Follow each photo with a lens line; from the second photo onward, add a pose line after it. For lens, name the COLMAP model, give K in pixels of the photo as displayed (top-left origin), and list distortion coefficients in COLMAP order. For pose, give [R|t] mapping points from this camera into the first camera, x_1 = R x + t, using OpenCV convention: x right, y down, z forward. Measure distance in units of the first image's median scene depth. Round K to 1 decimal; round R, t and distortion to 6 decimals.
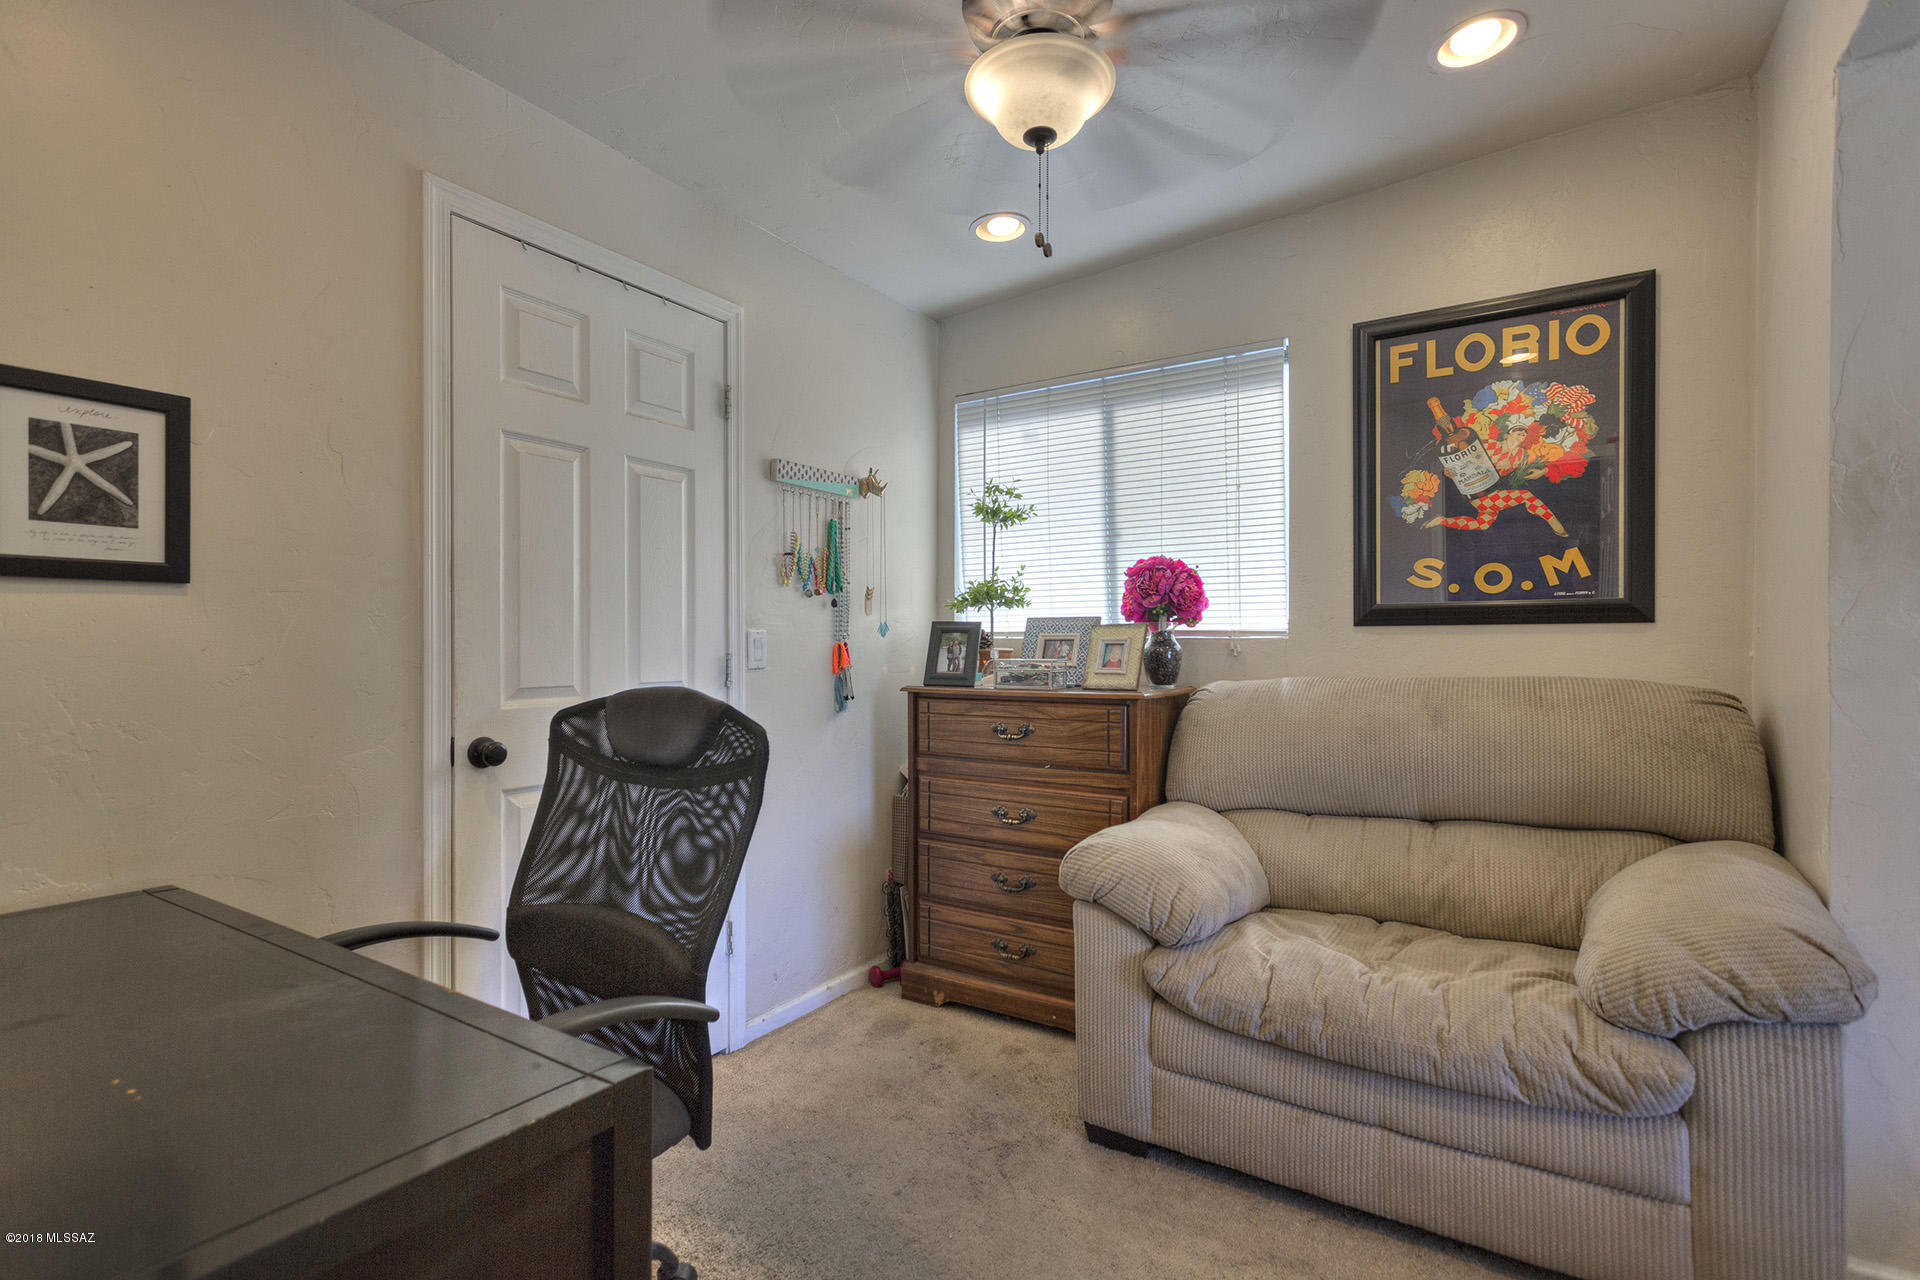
lens RADIAL K [[918.9, 0, 968.0], [0, 918.9, 645.1], [0, 0, 1]] dist [0.012029, 0.001041]
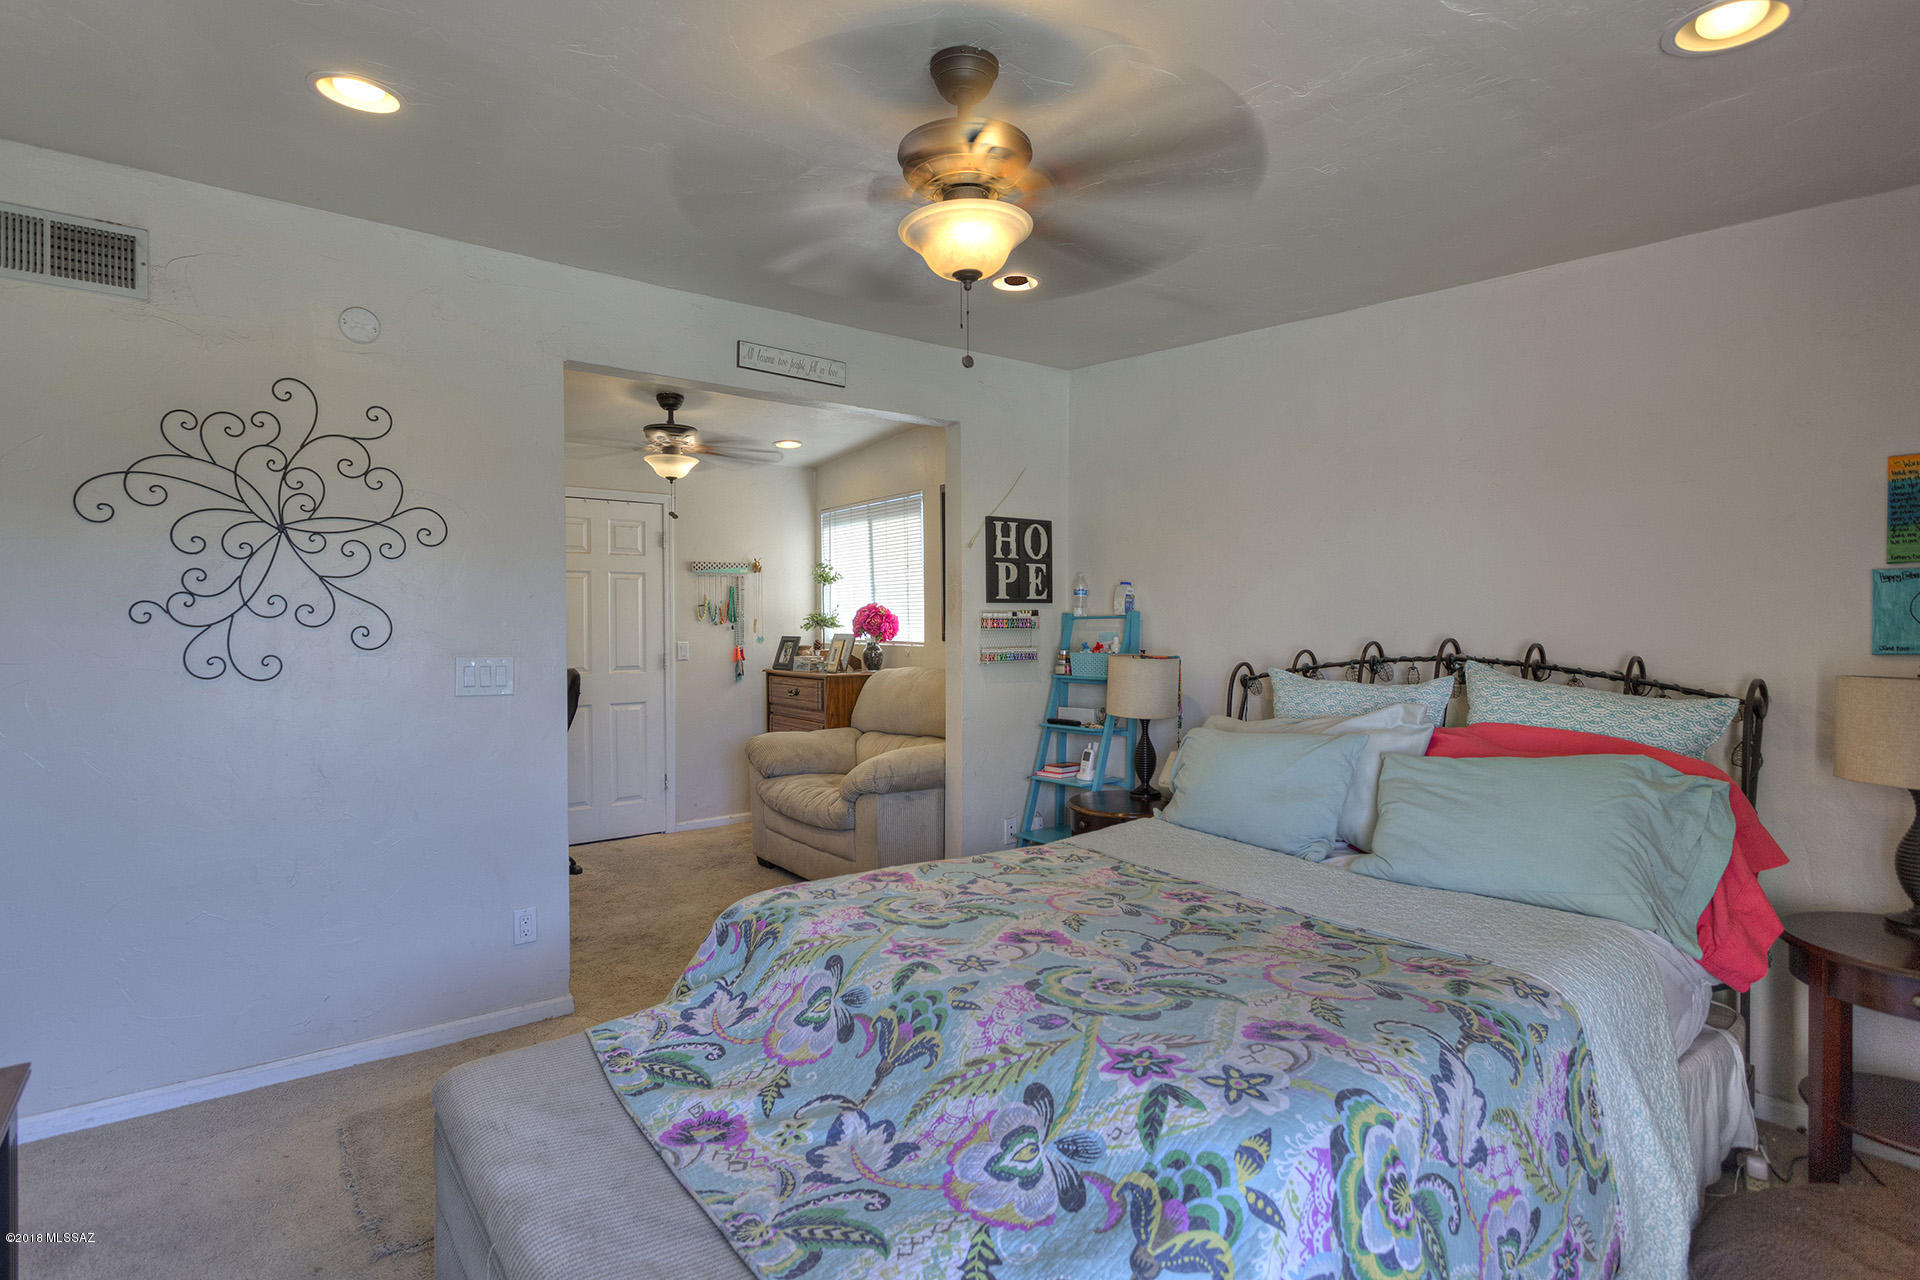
lens RADIAL K [[918.9, 0, 957.2], [0, 918.9, 633.5], [0, 0, 1]] dist [0.012029, 0.001041]
pose [[0.940014, -0.003871, -0.341115, 1.006319], [0.008230, 0.999902, 0.011332, -0.052107], [0.341038, -0.013459, 0.939953, -0.728049]]
